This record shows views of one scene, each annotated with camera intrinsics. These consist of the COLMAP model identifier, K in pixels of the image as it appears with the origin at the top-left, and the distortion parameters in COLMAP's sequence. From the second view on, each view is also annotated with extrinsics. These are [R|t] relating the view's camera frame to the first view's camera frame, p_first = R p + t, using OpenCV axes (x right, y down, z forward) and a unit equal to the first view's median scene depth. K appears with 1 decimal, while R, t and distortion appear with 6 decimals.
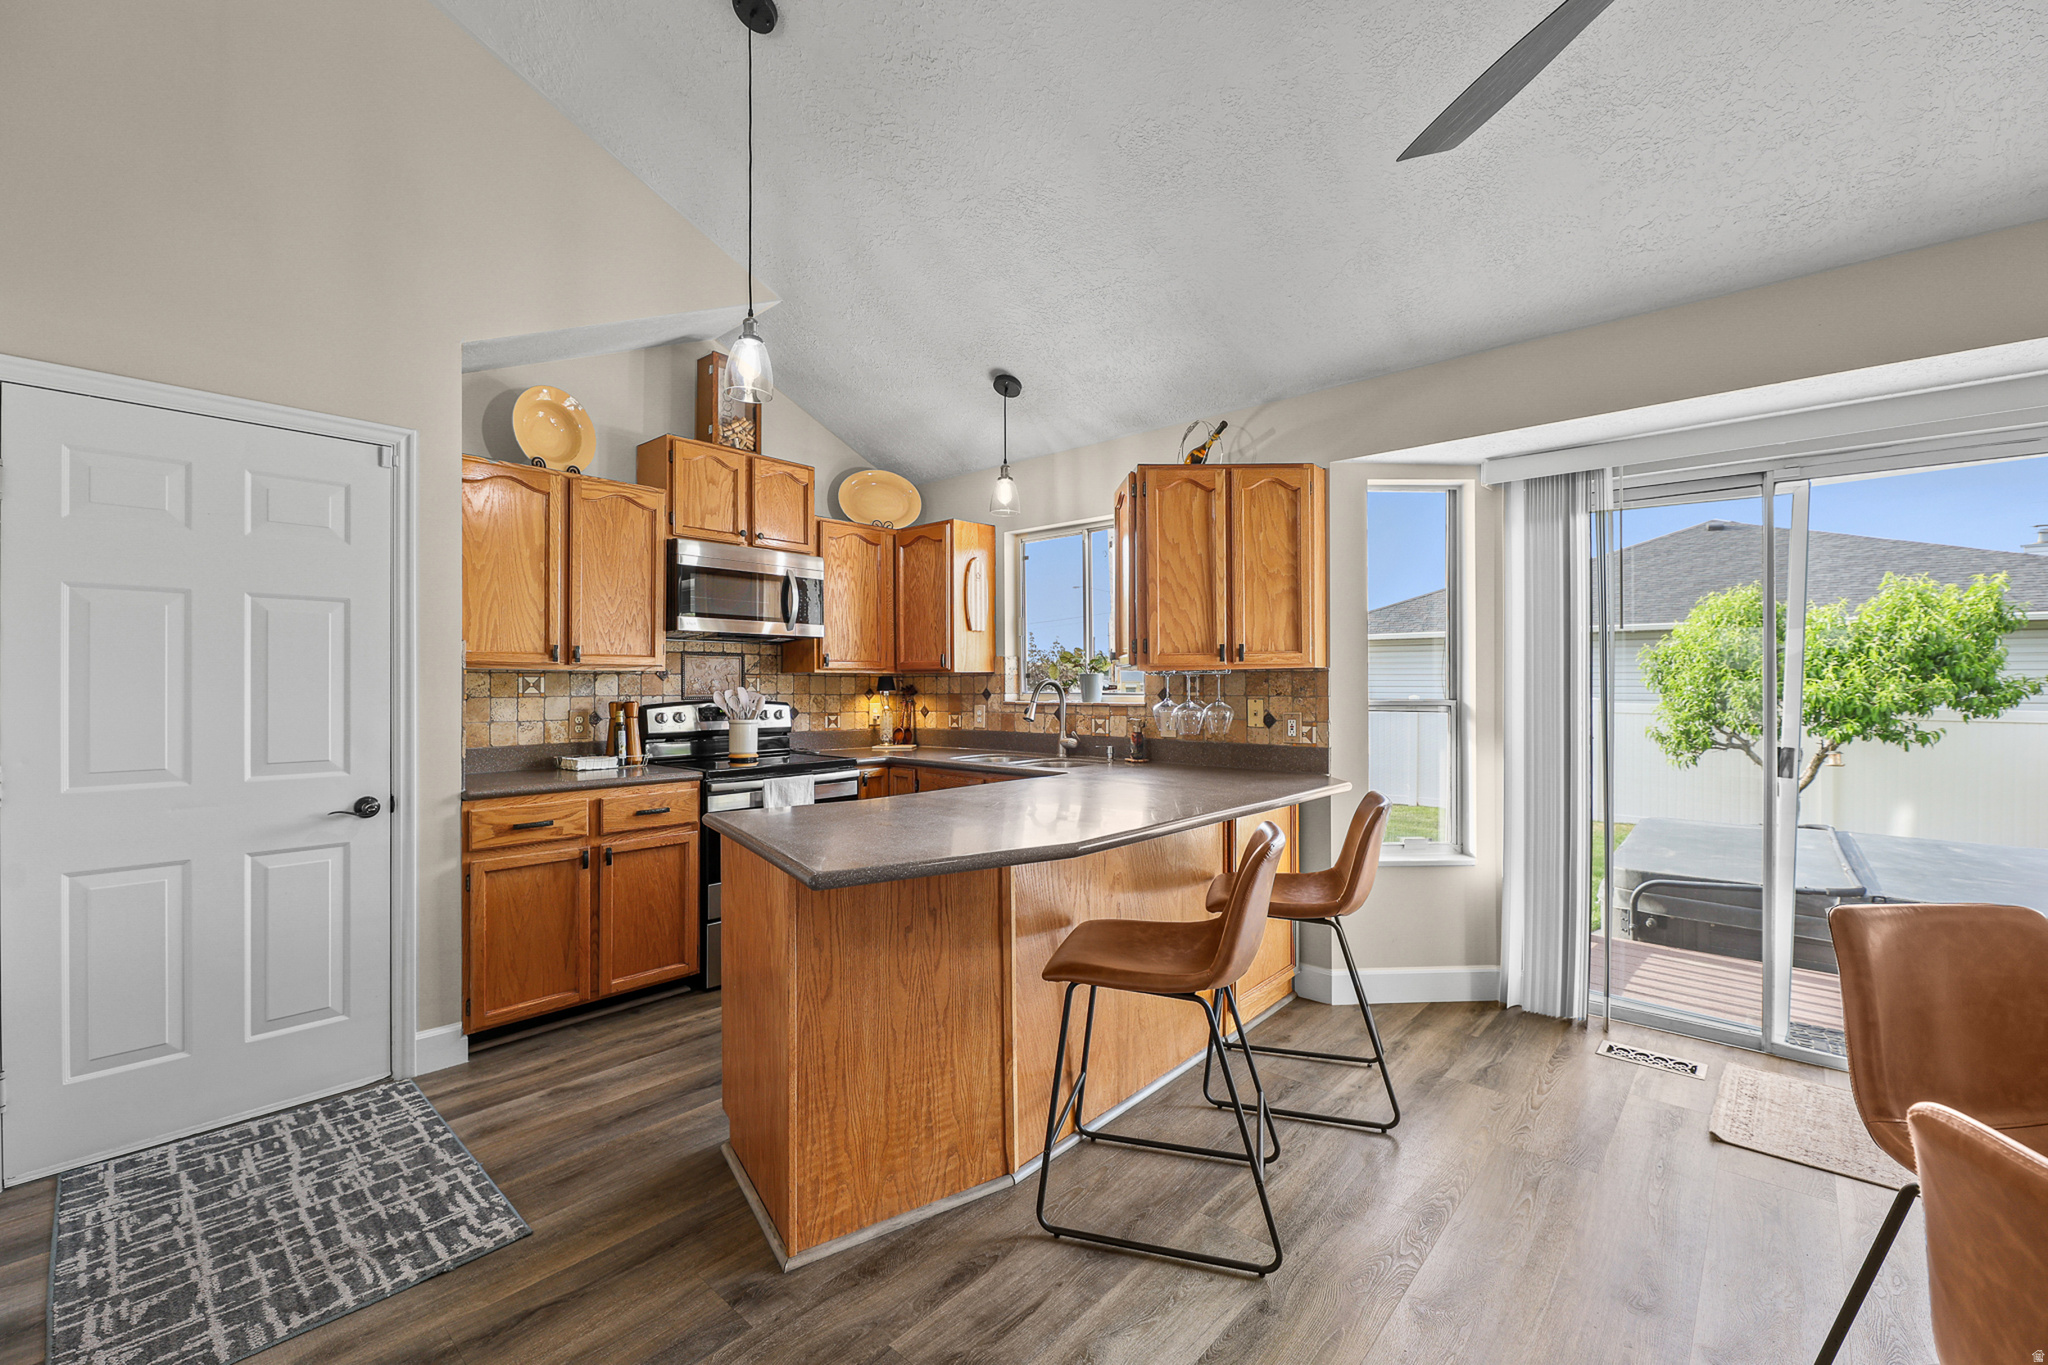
lens RADIAL K [[844.3, 0, 1024.0], [0, 844.3, 682.5], [0, 0, 1]] dist [-0.001635, -0.000257]
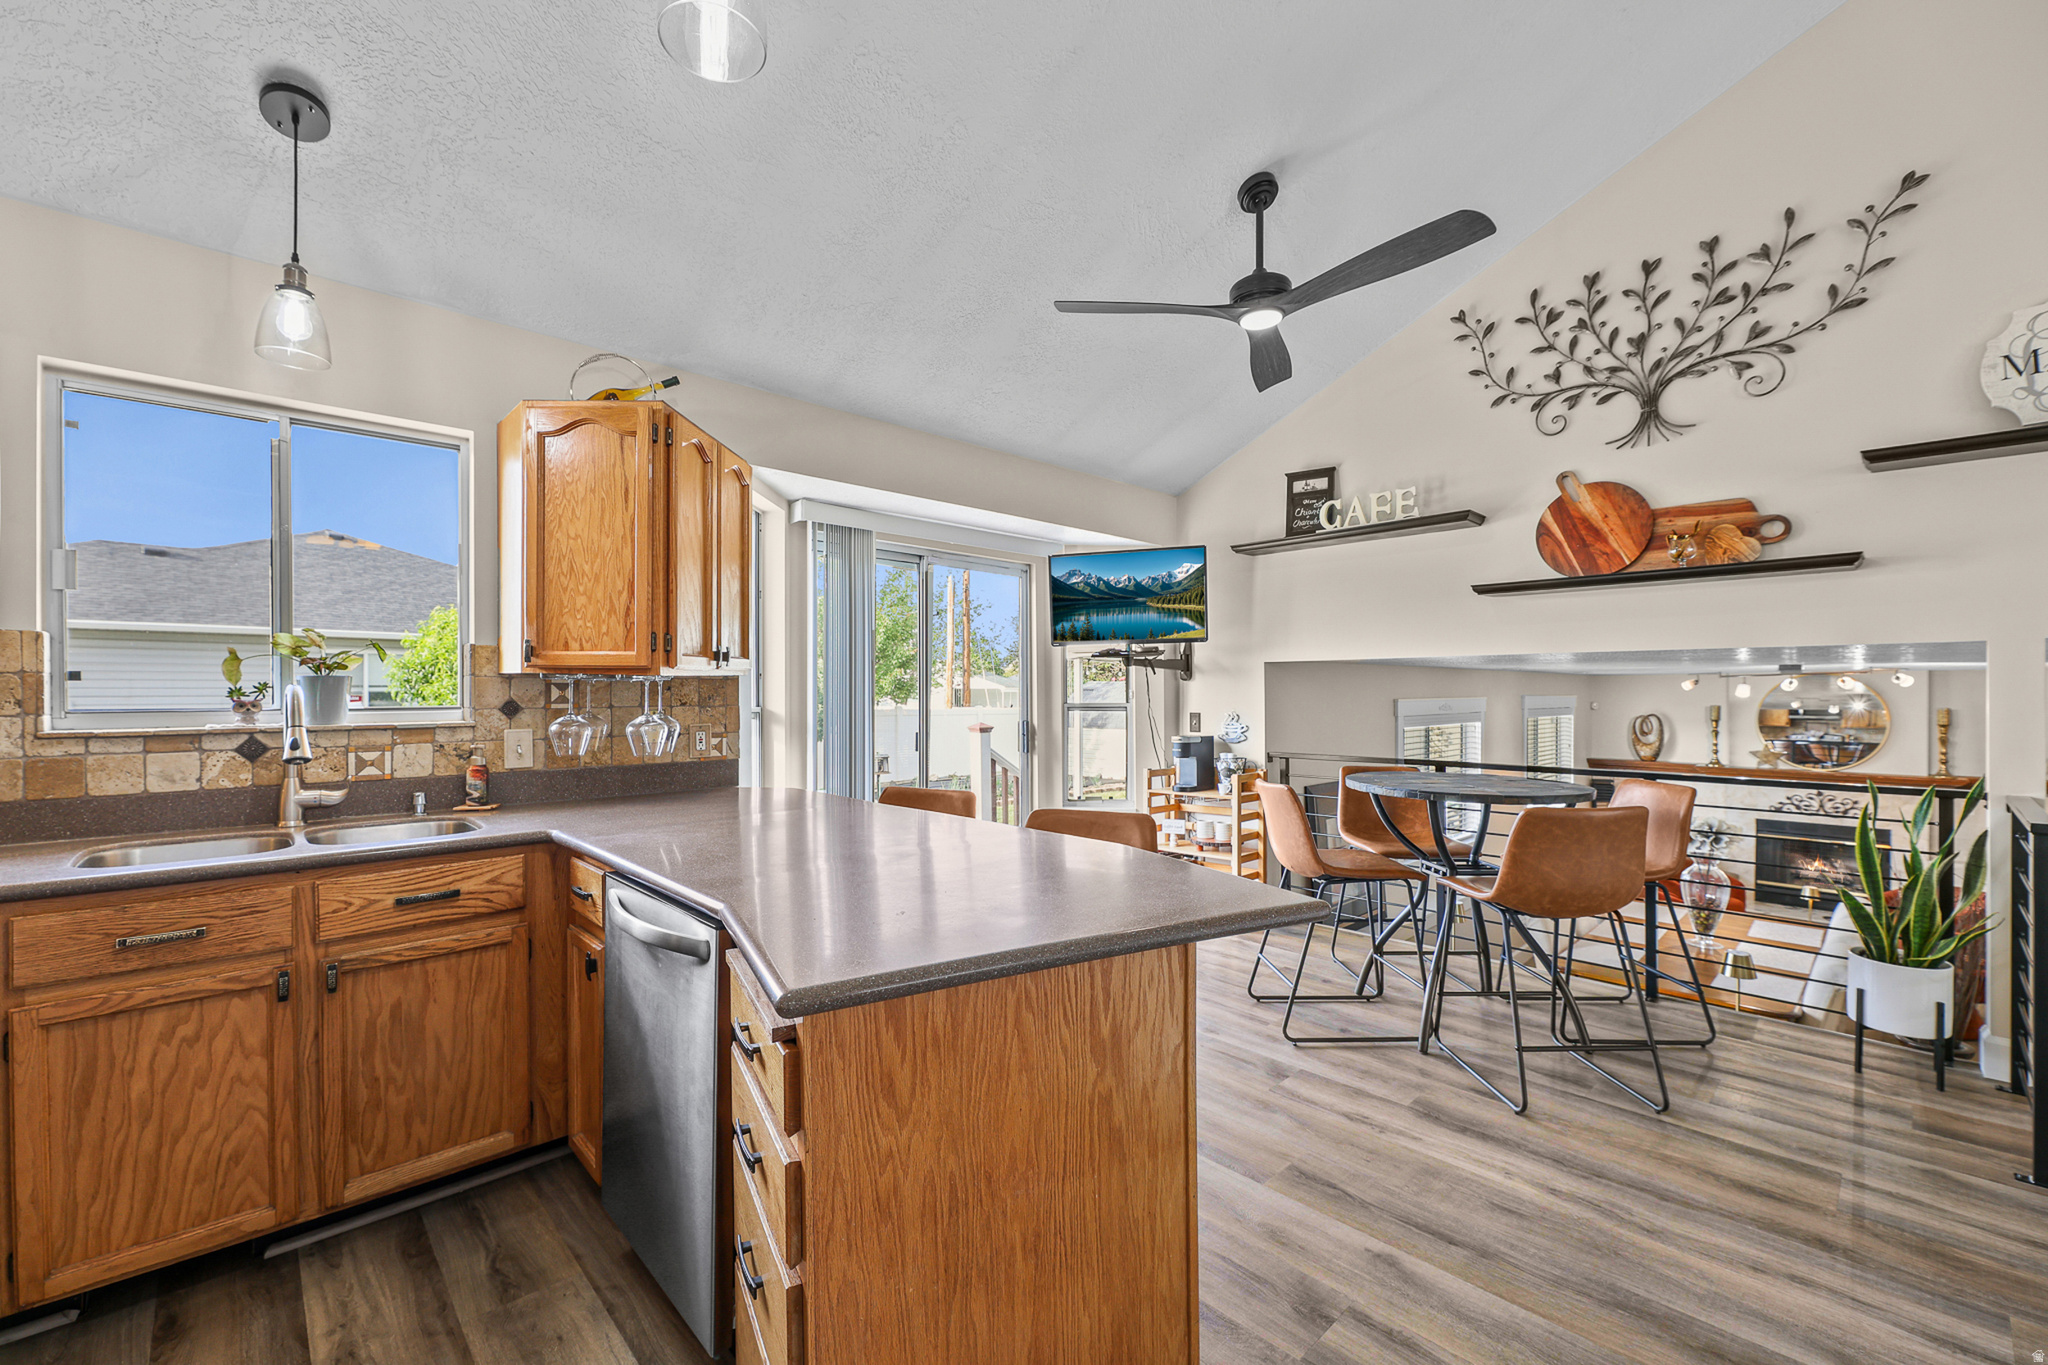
lens RADIAL K [[844.3, 0, 1024.0], [0, 844.3, 682.5], [0, 0, 1]] dist [-0.001635, -0.000257]
pose [[0.083887, 0.011177, 0.996413, -0.555915], [0.000753, 0.999936, -0.011280, 0.001524], [-0.996475, 0.001696, 0.083873, 0.576579]]
